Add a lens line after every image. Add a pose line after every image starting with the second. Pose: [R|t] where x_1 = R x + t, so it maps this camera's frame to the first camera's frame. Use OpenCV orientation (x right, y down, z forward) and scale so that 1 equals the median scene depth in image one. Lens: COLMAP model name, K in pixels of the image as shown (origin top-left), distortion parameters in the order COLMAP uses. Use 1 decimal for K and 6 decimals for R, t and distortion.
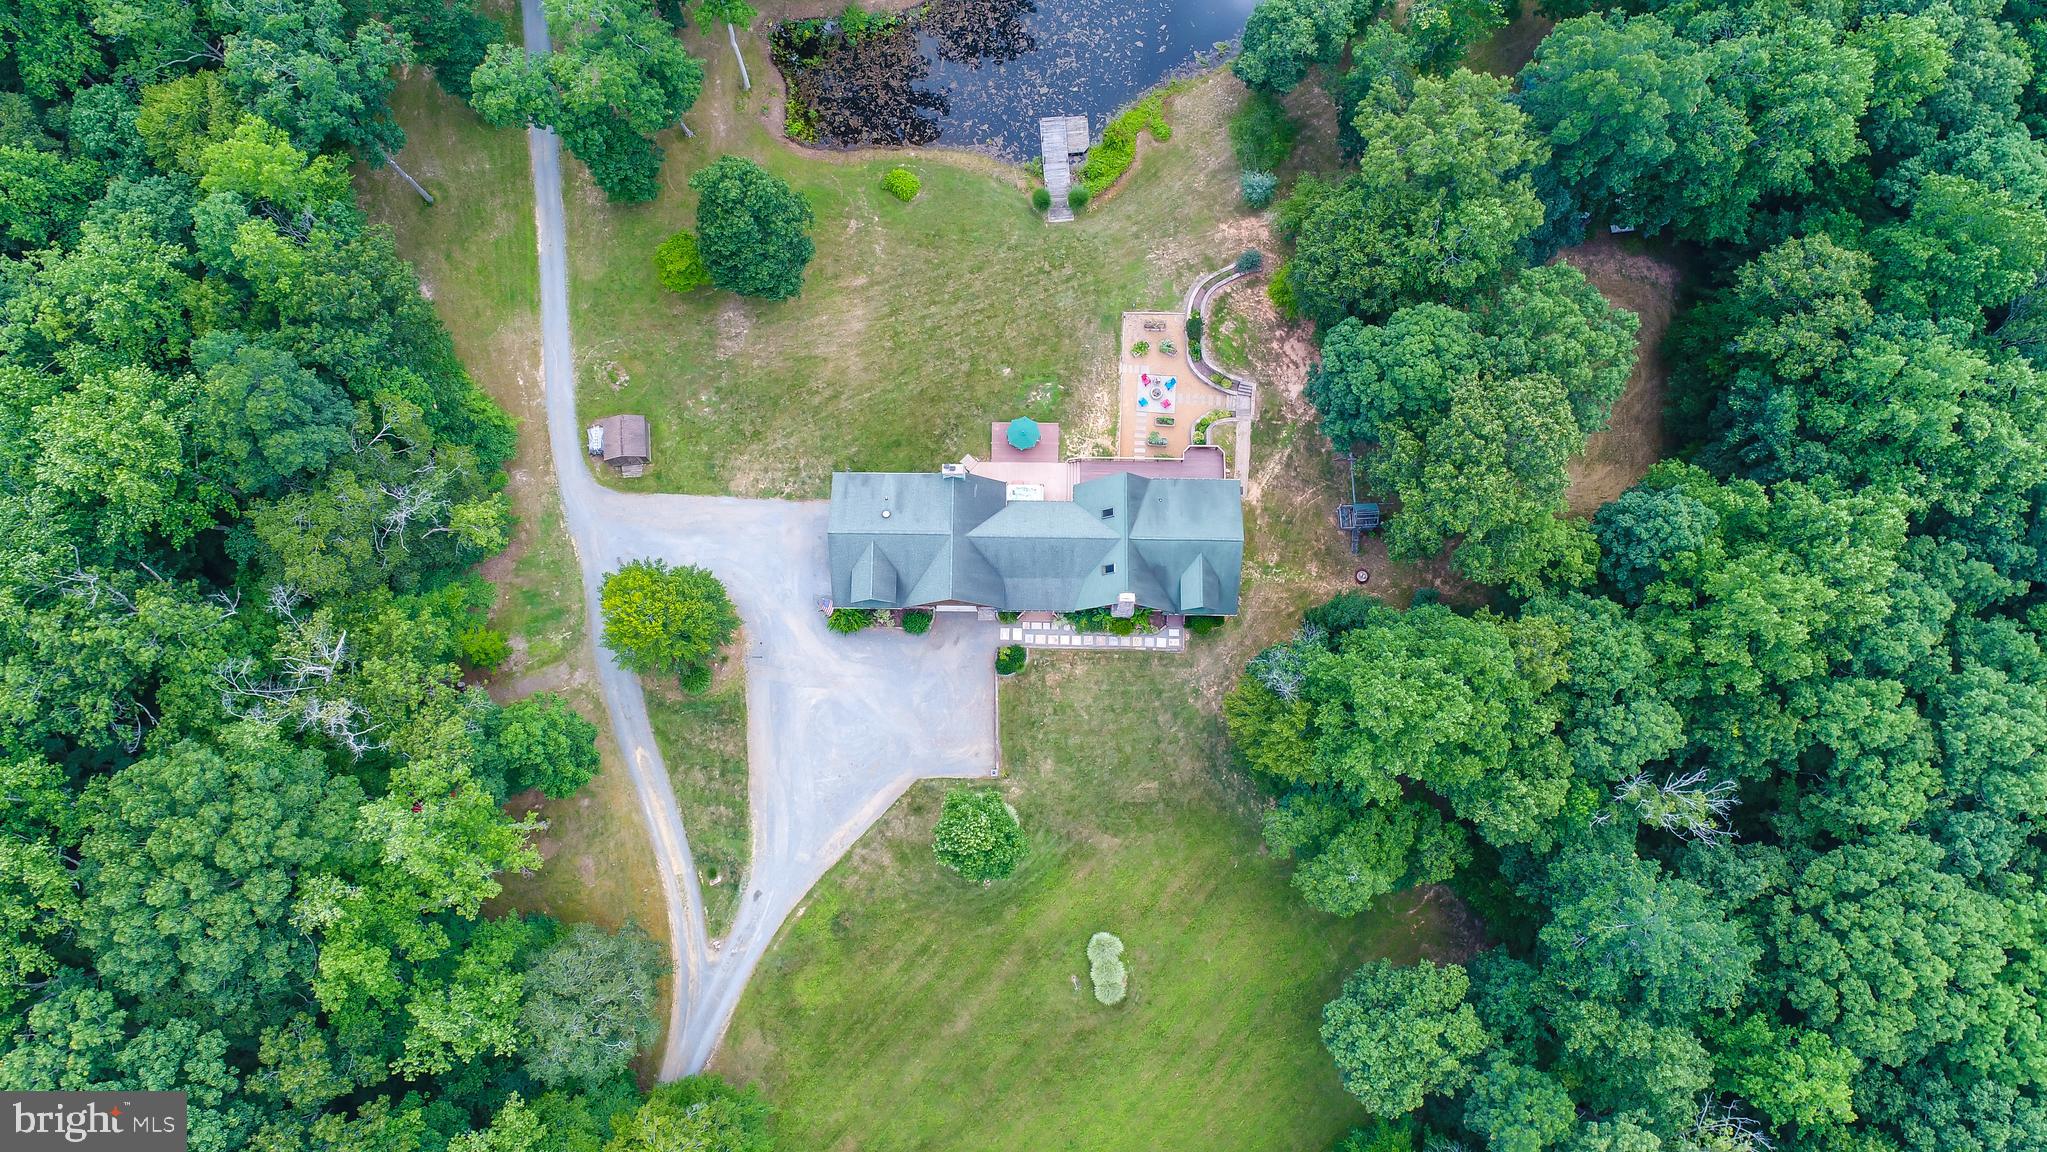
lens RADIAL K [[1382.2, 0, 1022.5], [0, 1382.2, 583.3], [0, 0, 1]] dist [0.009328, 0.006770]
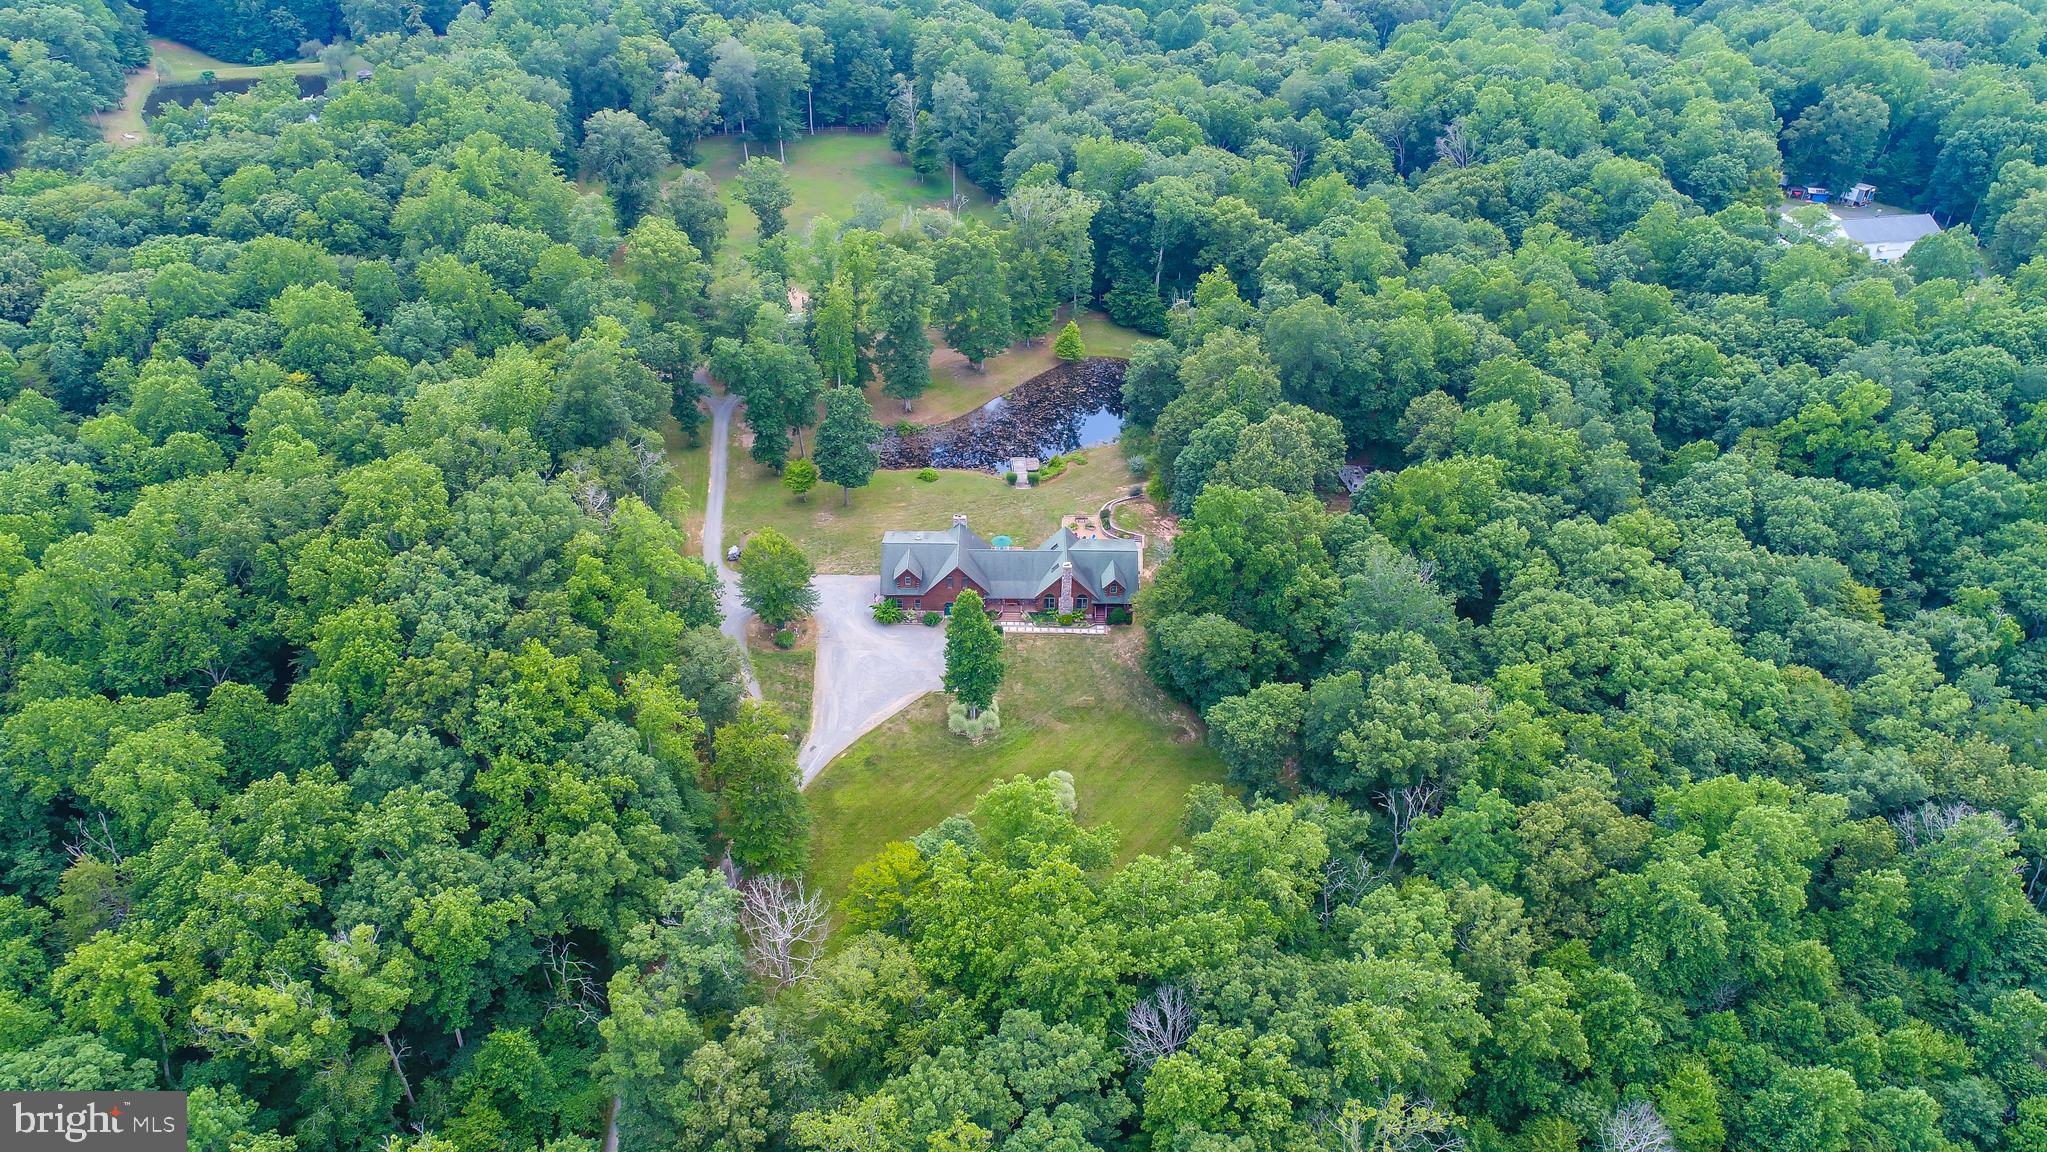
lens RADIAL K [[1382.2, 0, 1016.0], [0, 1382.2, 585.4], [0, 0, 1]] dist [0.009328, 0.006770]
pose [[0.999749, 0.009031, 0.020520, -0.015104], [0.007755, 0.719457, -0.694494, 1.040095], [-0.021035, 0.694479, 0.719206, -0.126422]]
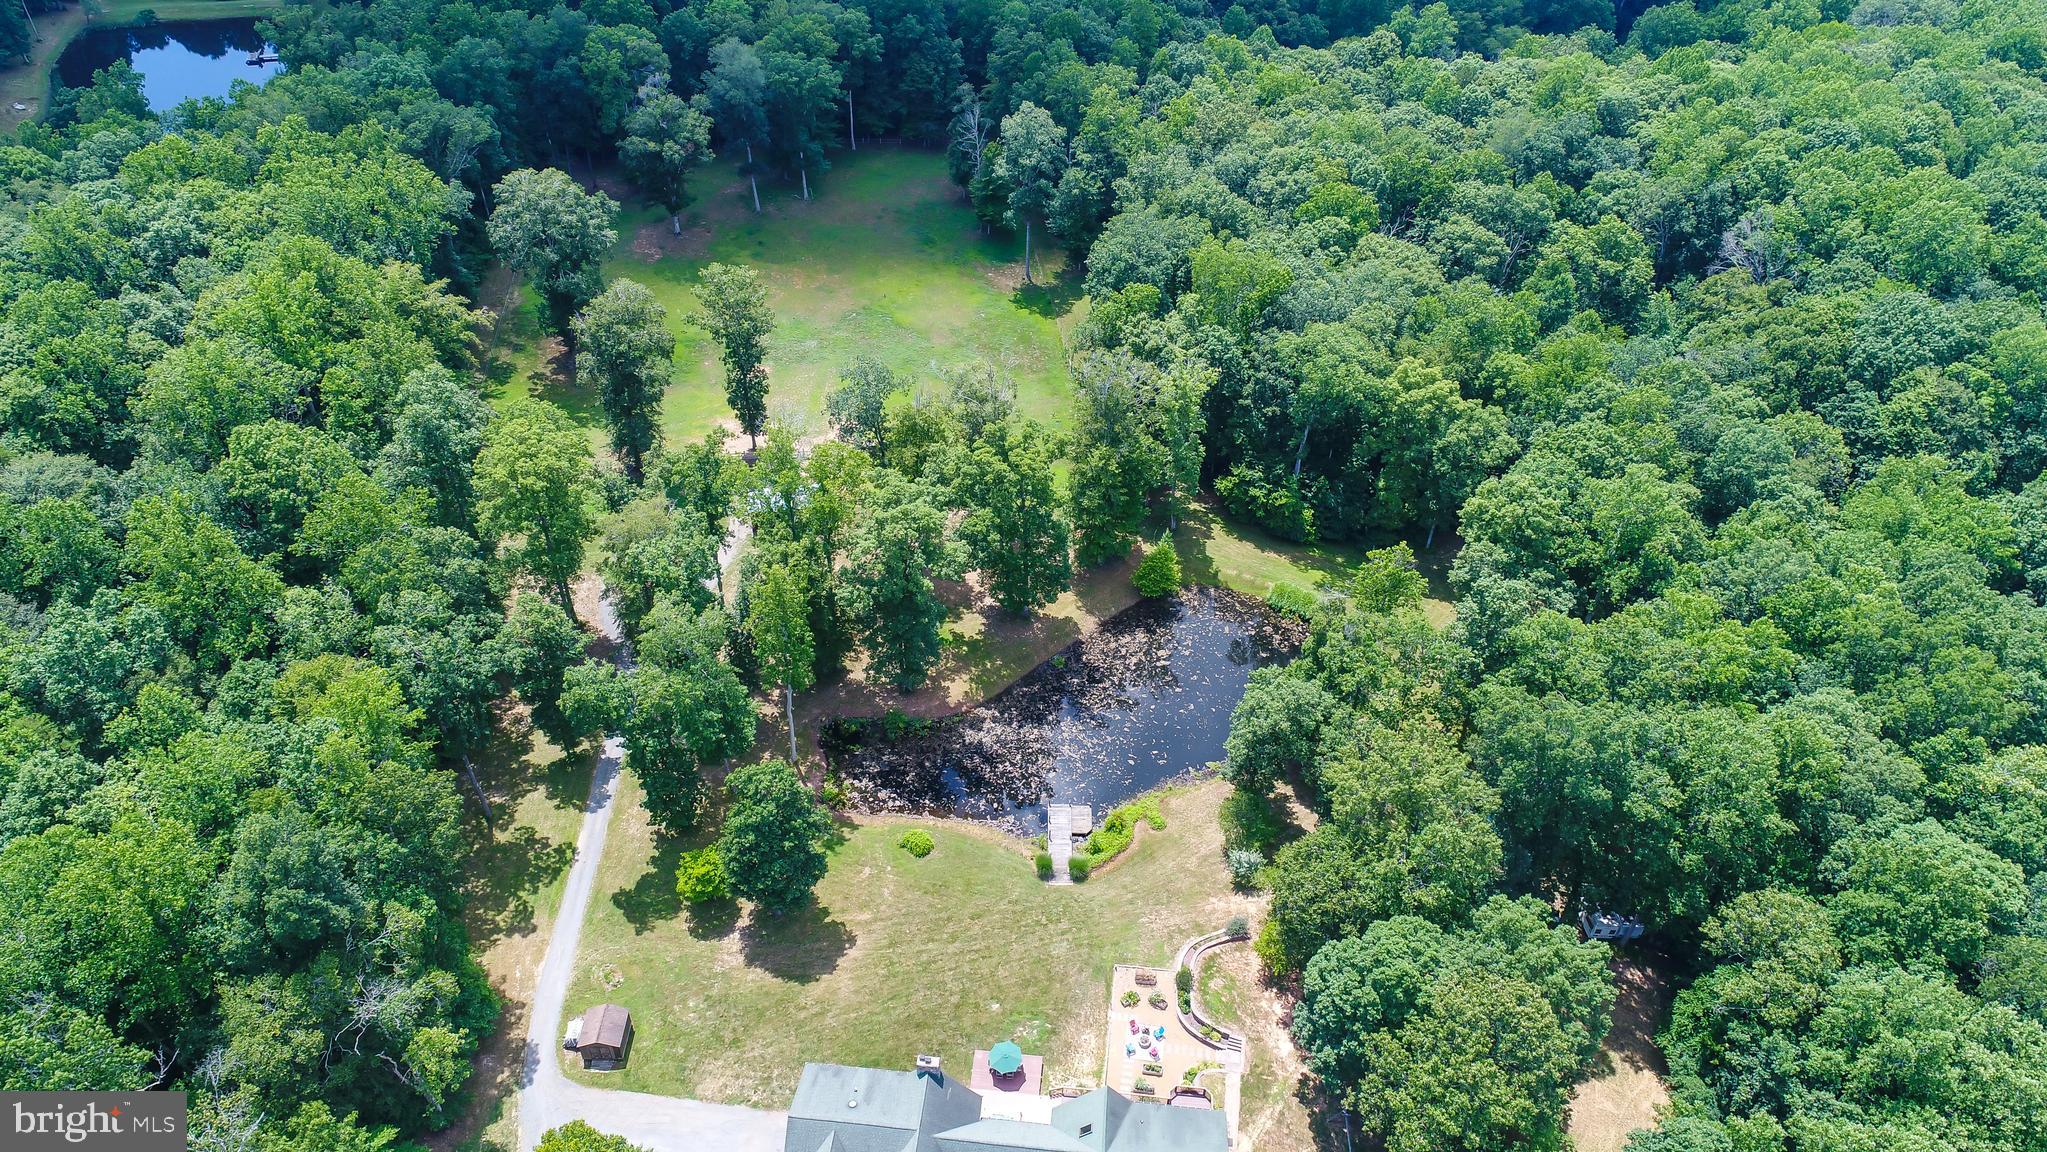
lens RADIAL K [[1382.2, 0, 1019.1], [0, 1382.2, 577.7], [0, 0, 1]] dist [0.009328, 0.006770]
pose [[0.995959, 0.073502, -0.051606, 0.035220], [-0.089597, 0.773674, -0.627217, 0.238626], [-0.006176, 0.629306, 0.777133, 0.026995]]
